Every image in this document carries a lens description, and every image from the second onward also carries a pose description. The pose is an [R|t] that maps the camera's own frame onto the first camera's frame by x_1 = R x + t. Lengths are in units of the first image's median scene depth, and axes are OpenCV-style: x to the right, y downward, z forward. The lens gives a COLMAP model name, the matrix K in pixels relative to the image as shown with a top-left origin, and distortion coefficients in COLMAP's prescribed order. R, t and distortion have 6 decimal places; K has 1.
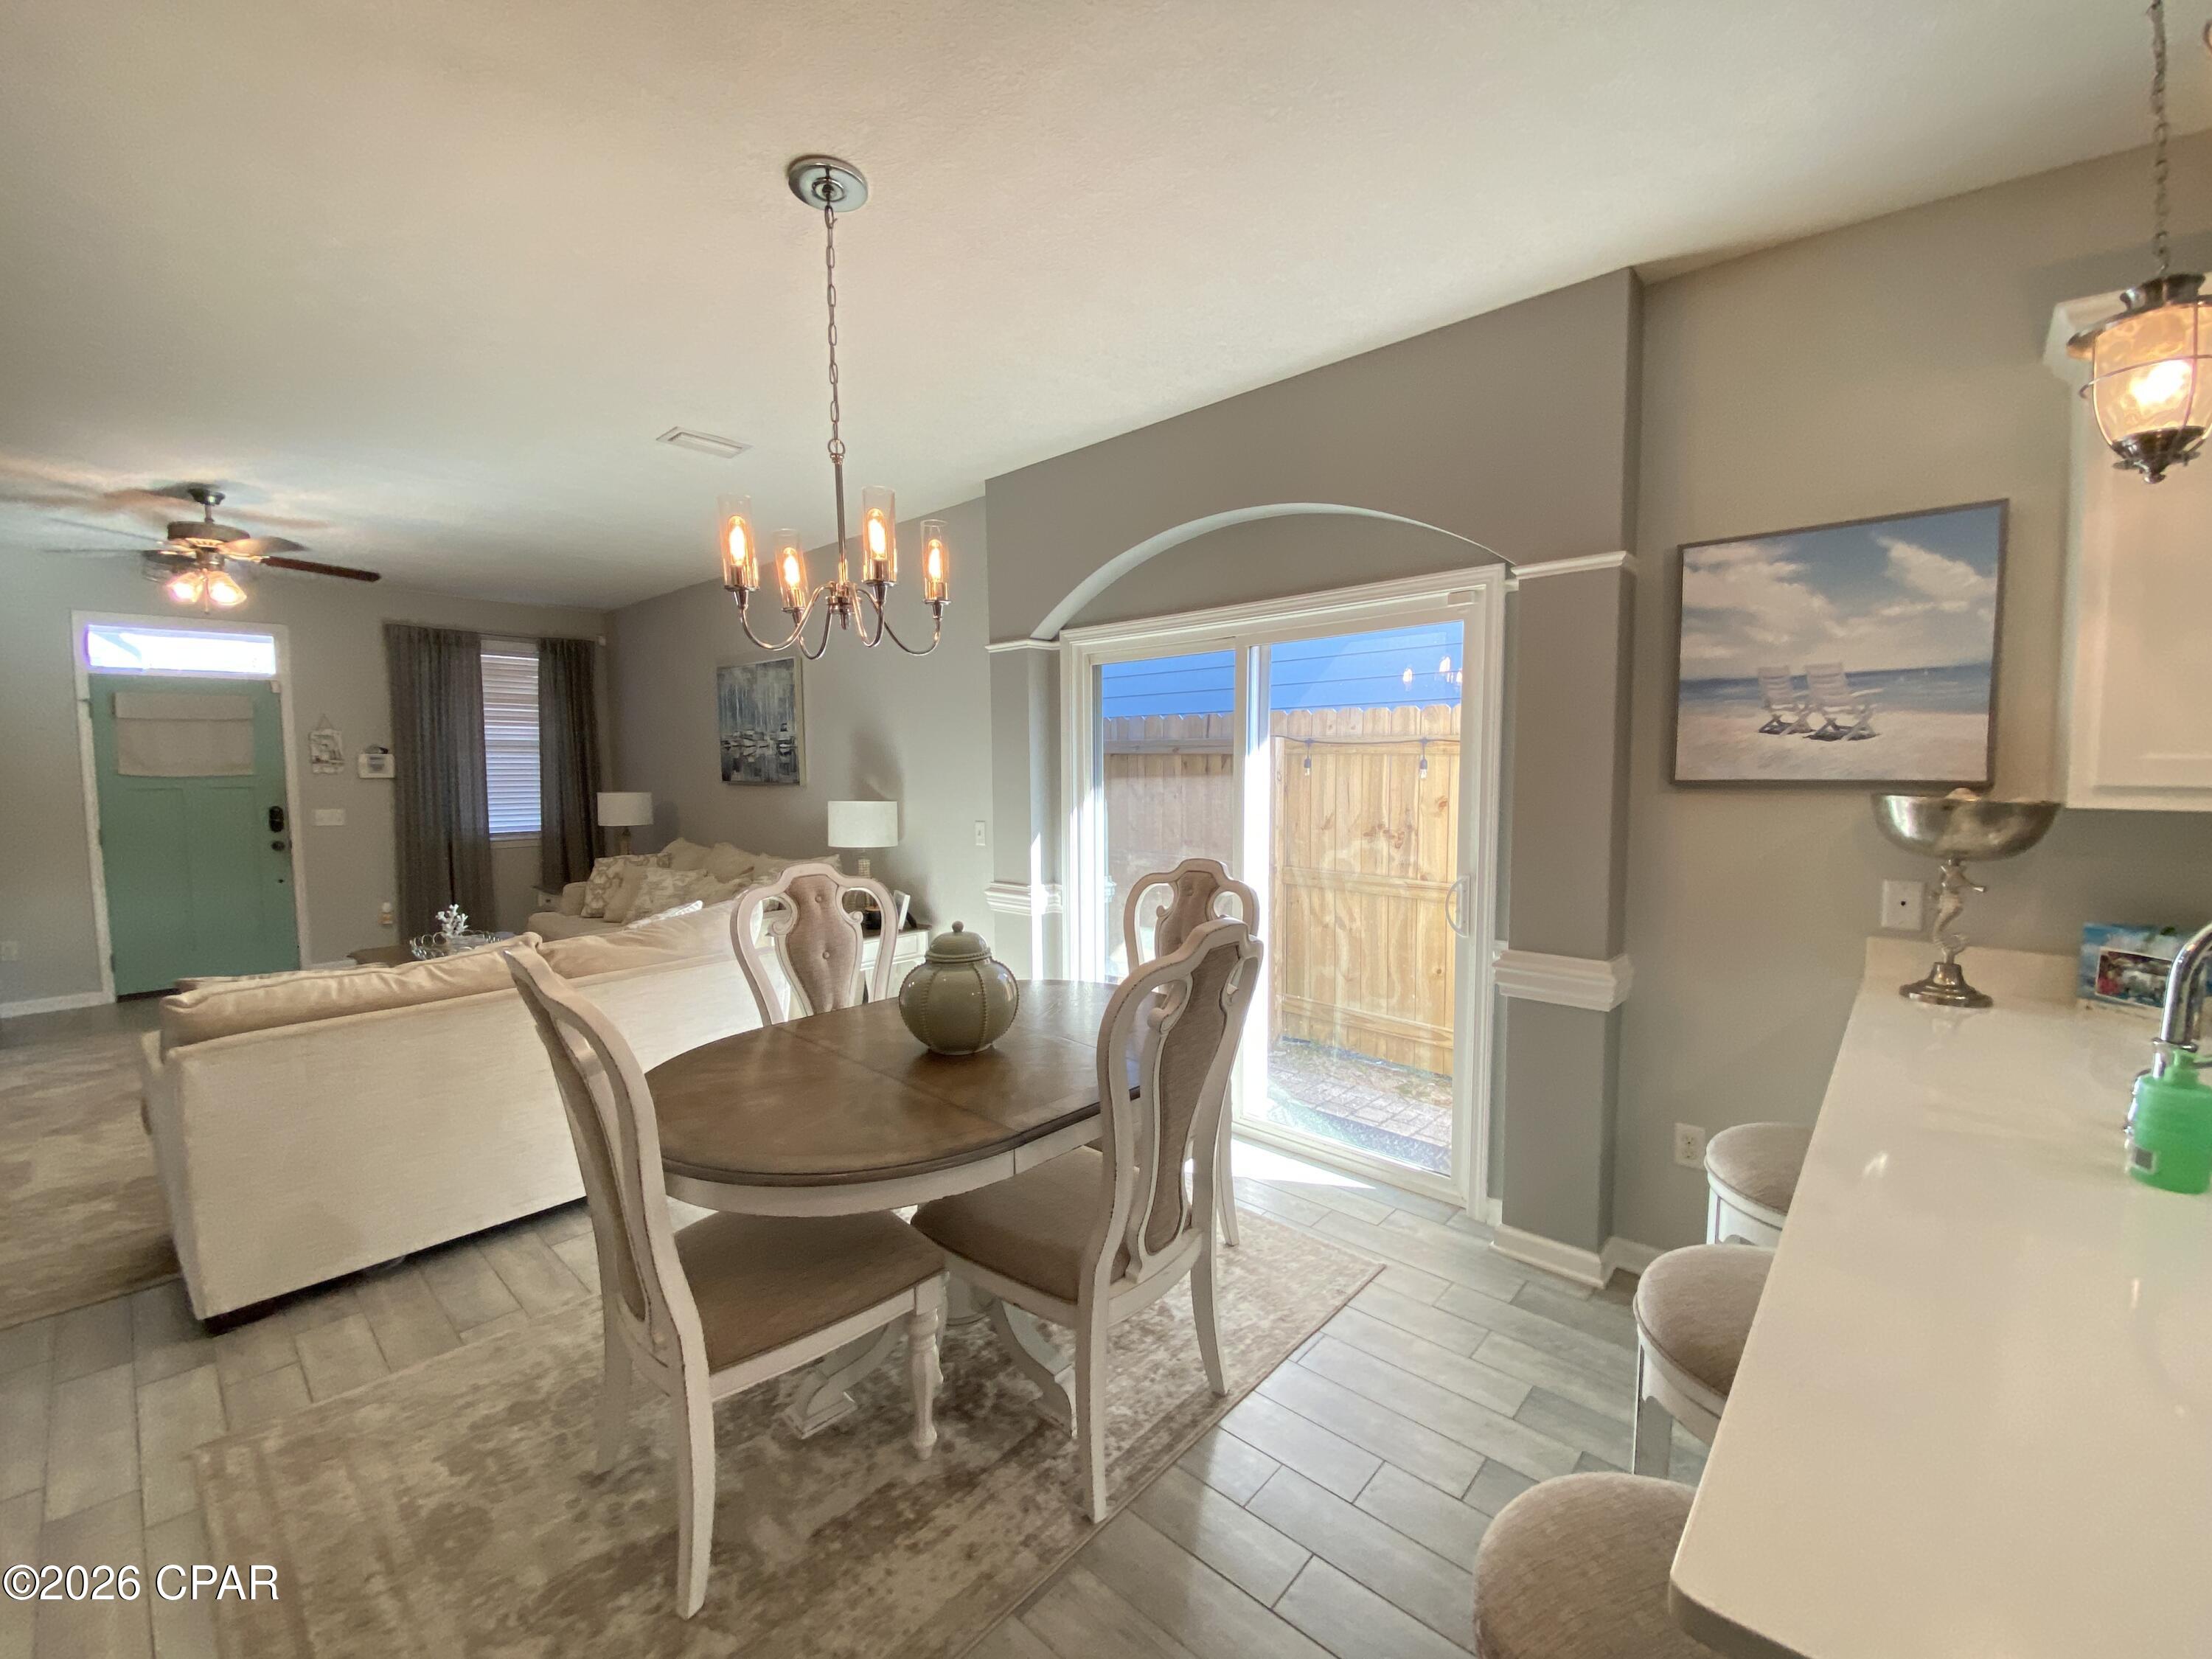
lens RADIAL K [[886.7, 0, 1094.4], [0, 886.7, 830.3], [0, 0, 1]] dist [0.022088, -0.019017]
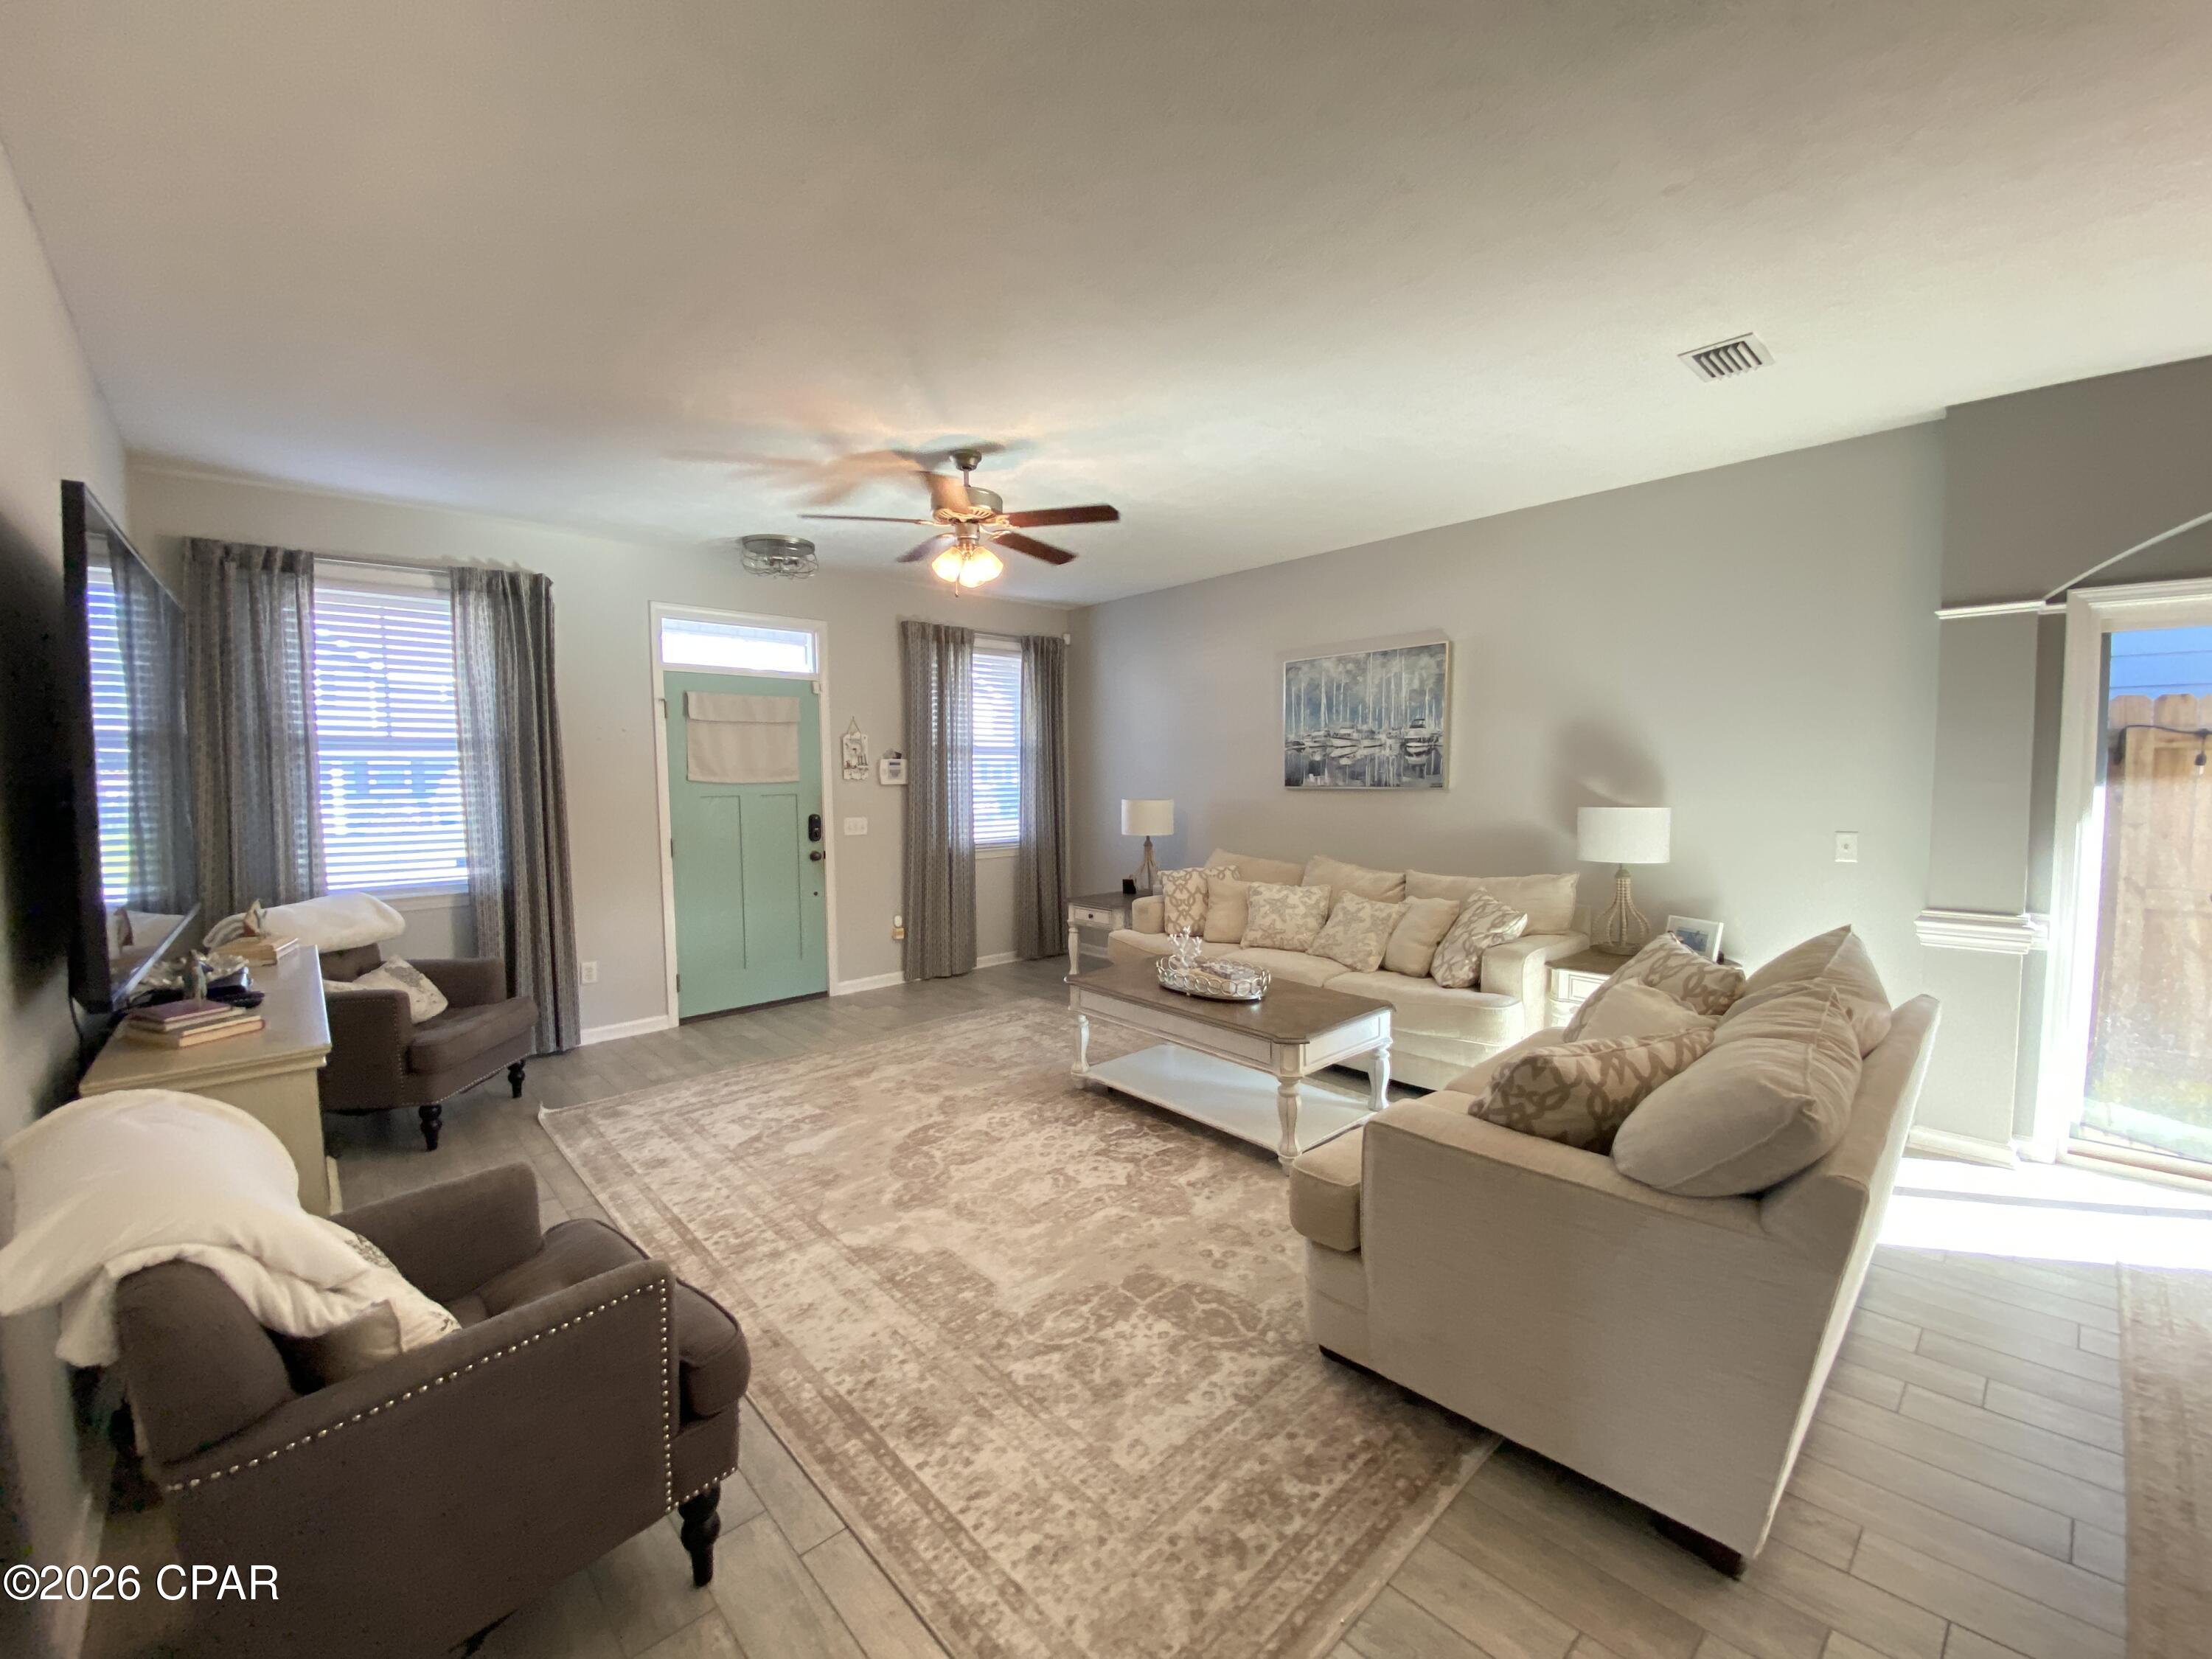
lens RADIAL K [[886.7, 0, 1094.4], [0, 886.7, 830.3], [0, 0, 1]] dist [0.022088, -0.019017]
pose [[0.996004, 0.000815, -0.089310, -1.396319], [-0.001600, 0.999961, -0.008723, -0.007404], [0.089299, 0.008831, 0.995966, 0.252310]]
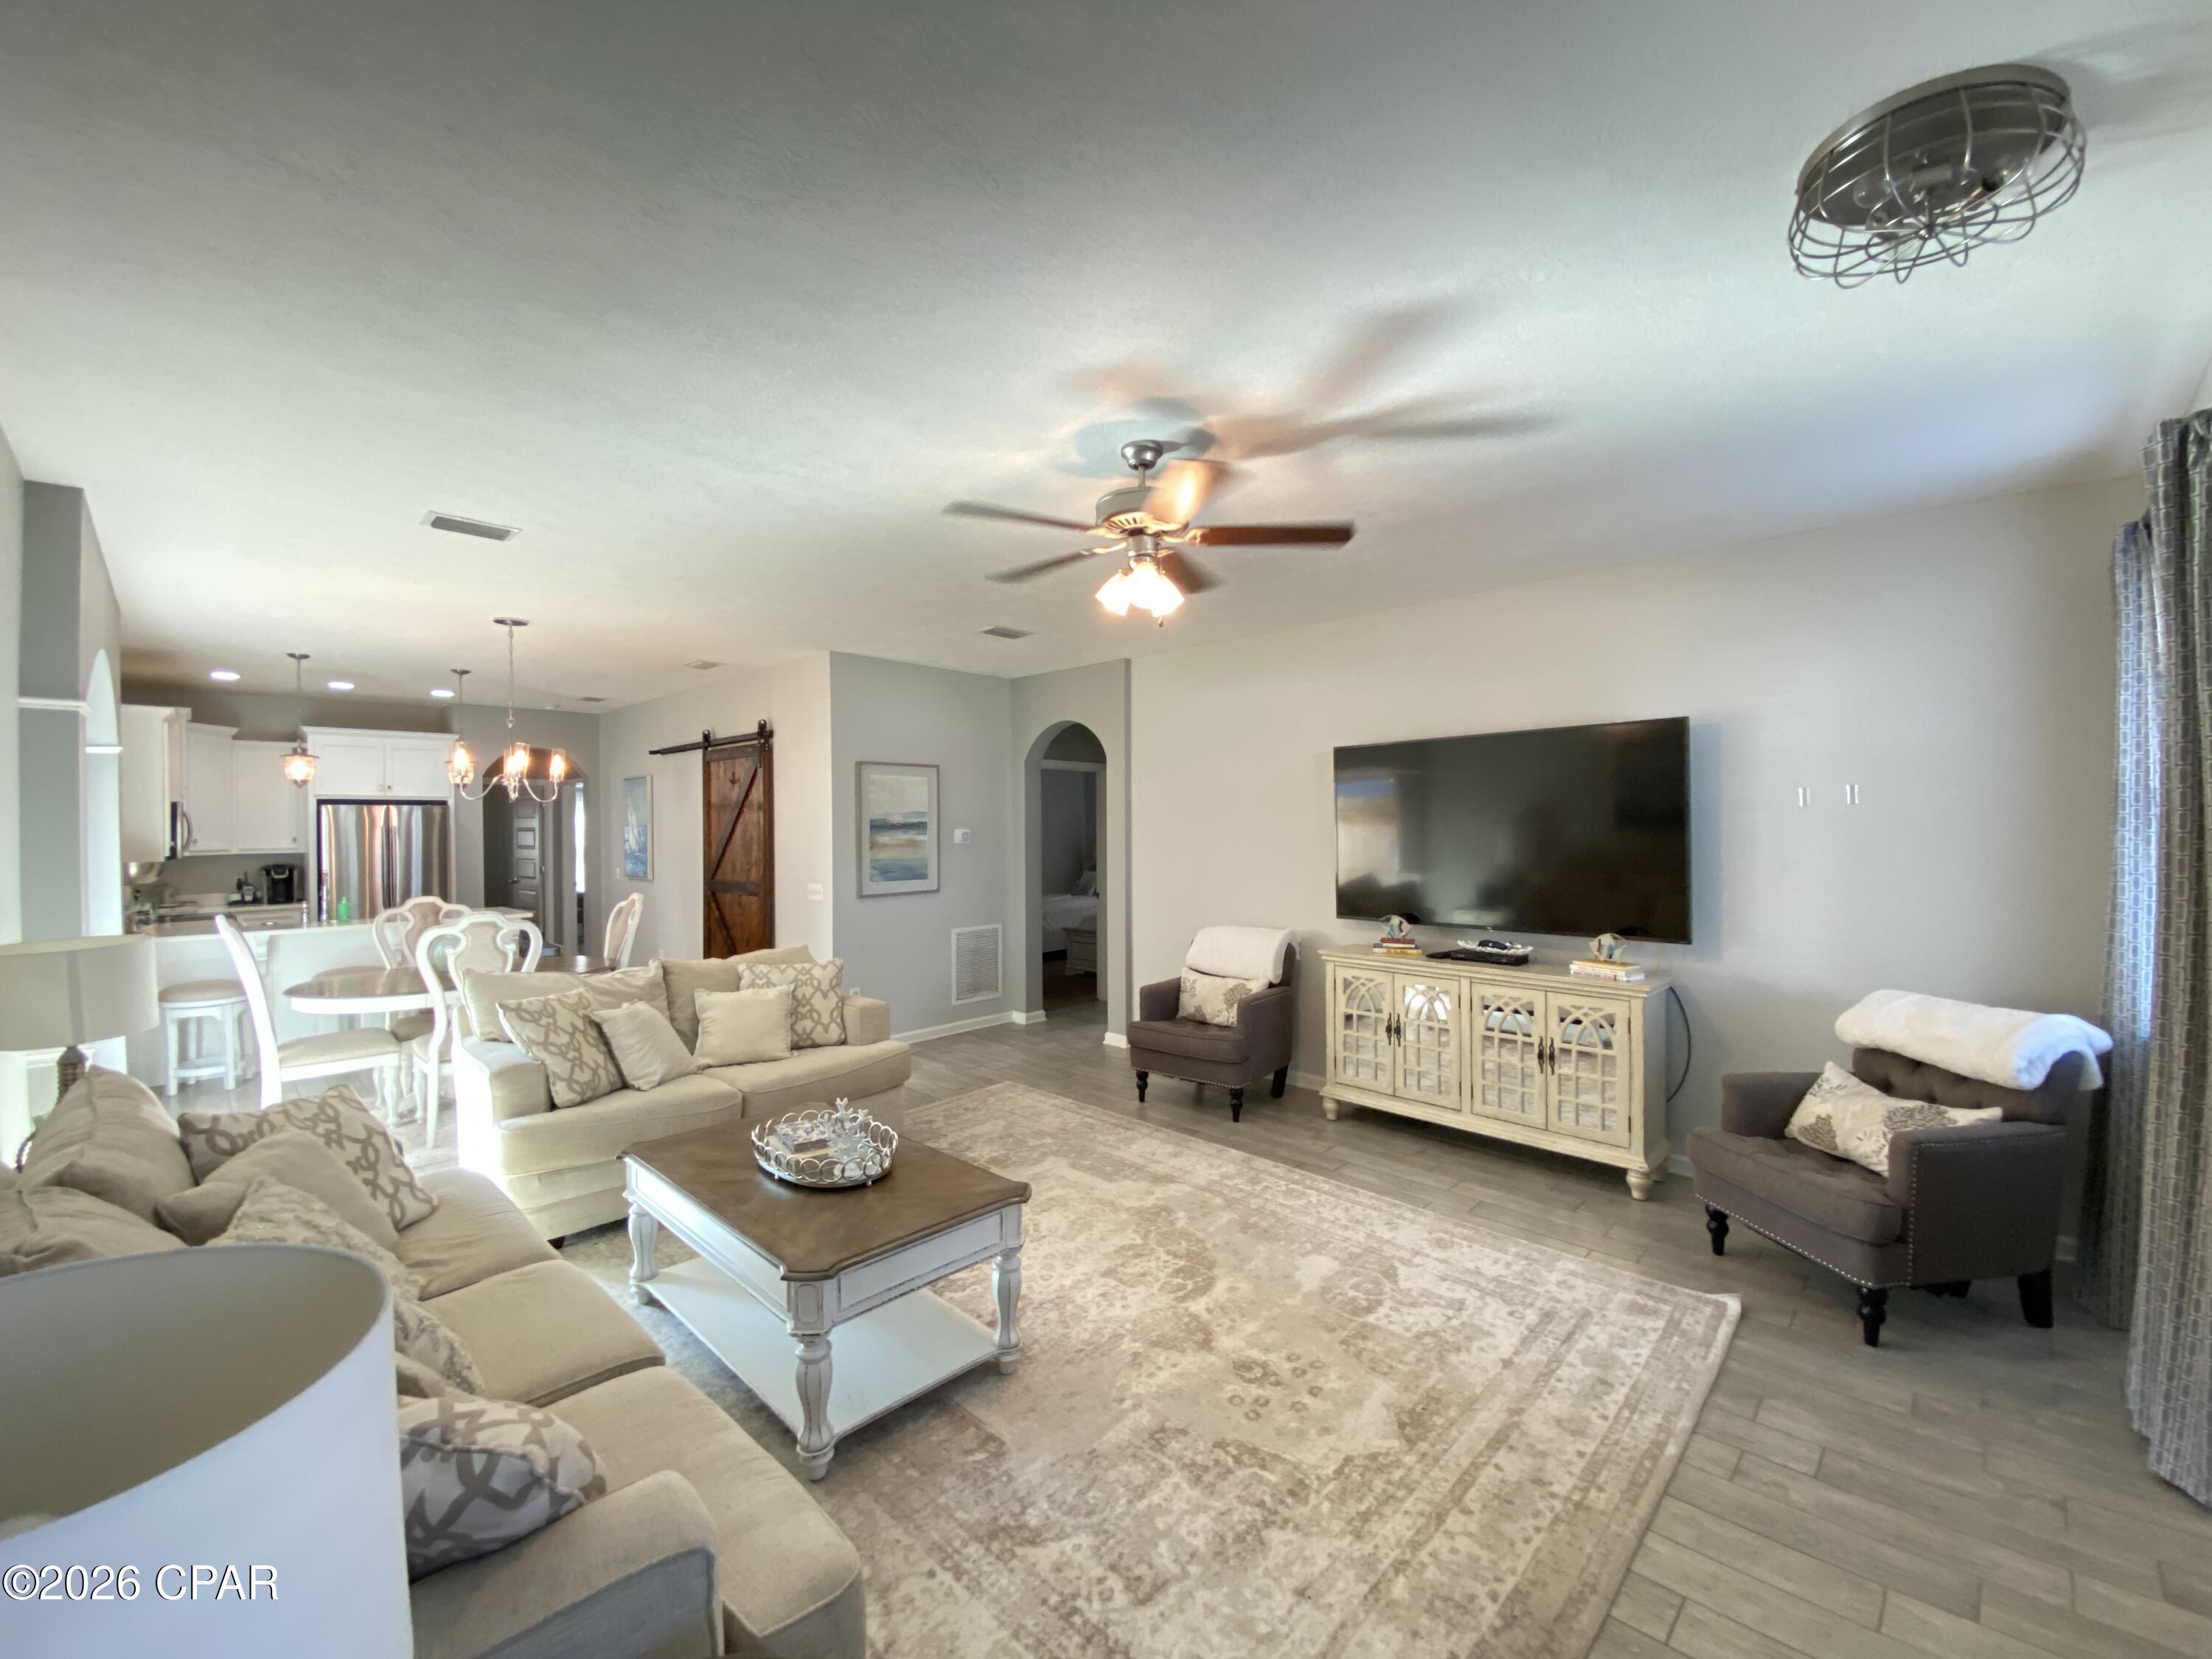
lens RADIAL K [[886.7, 0, 1094.4], [0, 886.7, 830.3], [0, 0, 1]] dist [0.022088, -0.019017]
pose [[-0.999231, 0.011458, 0.037497, -1.730818], [0.014407, 0.996743, 0.079350, -0.255594], [-0.036466, 0.079829, -0.996141, 2.986971]]
